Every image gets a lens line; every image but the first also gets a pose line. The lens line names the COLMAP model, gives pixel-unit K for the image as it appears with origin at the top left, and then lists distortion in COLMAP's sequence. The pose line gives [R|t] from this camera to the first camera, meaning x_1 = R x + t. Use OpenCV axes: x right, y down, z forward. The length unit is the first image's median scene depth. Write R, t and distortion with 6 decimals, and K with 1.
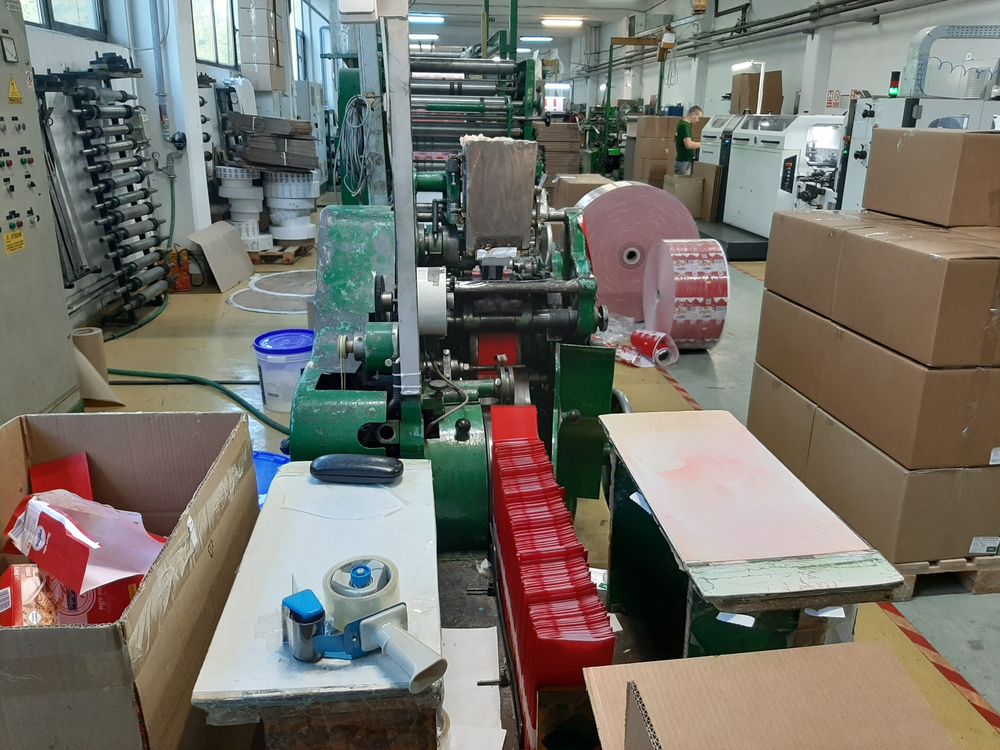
lens RADIAL K [[806.9, 0, 489.7], [0, 806.9, 374.8], [0, 0, 1]] dist [0.049835, -0.108798]
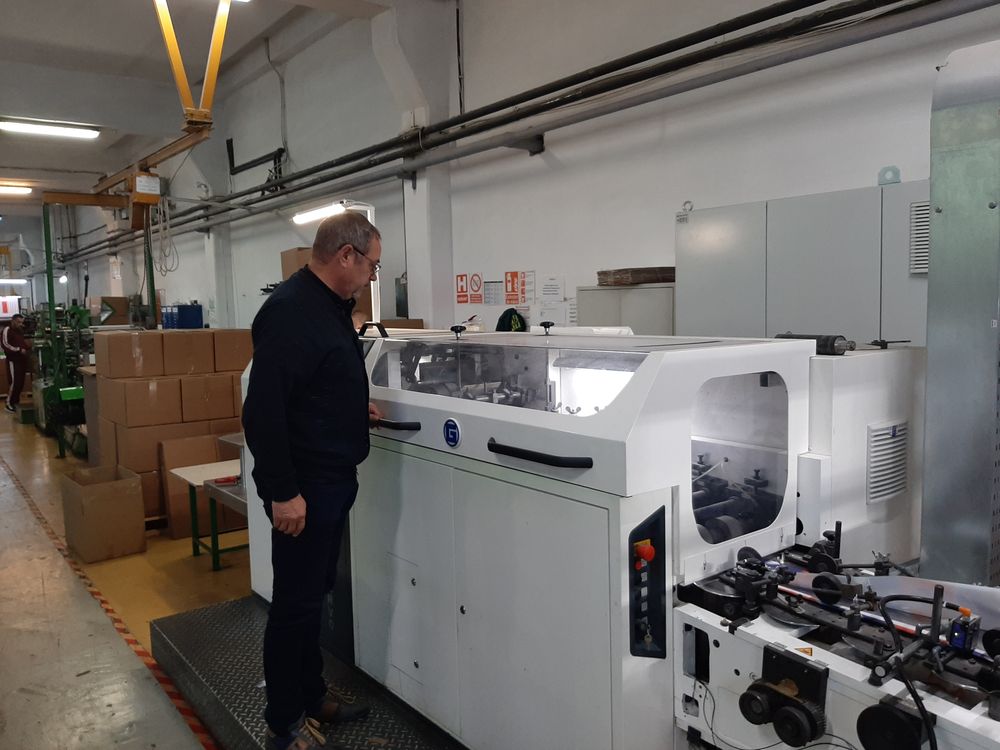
lens RADIAL K [[806.9, 0, 490.8], [0, 806.9, 384.9], [0, 0, 1]] dist [0.049835, -0.108798]
pose [[0.849442, -0.084384, 0.520891, 0.136527], [0.192864, 0.968484, -0.157617, -0.180418], [-0.491174, 0.234348, 0.838945, 0.527299]]
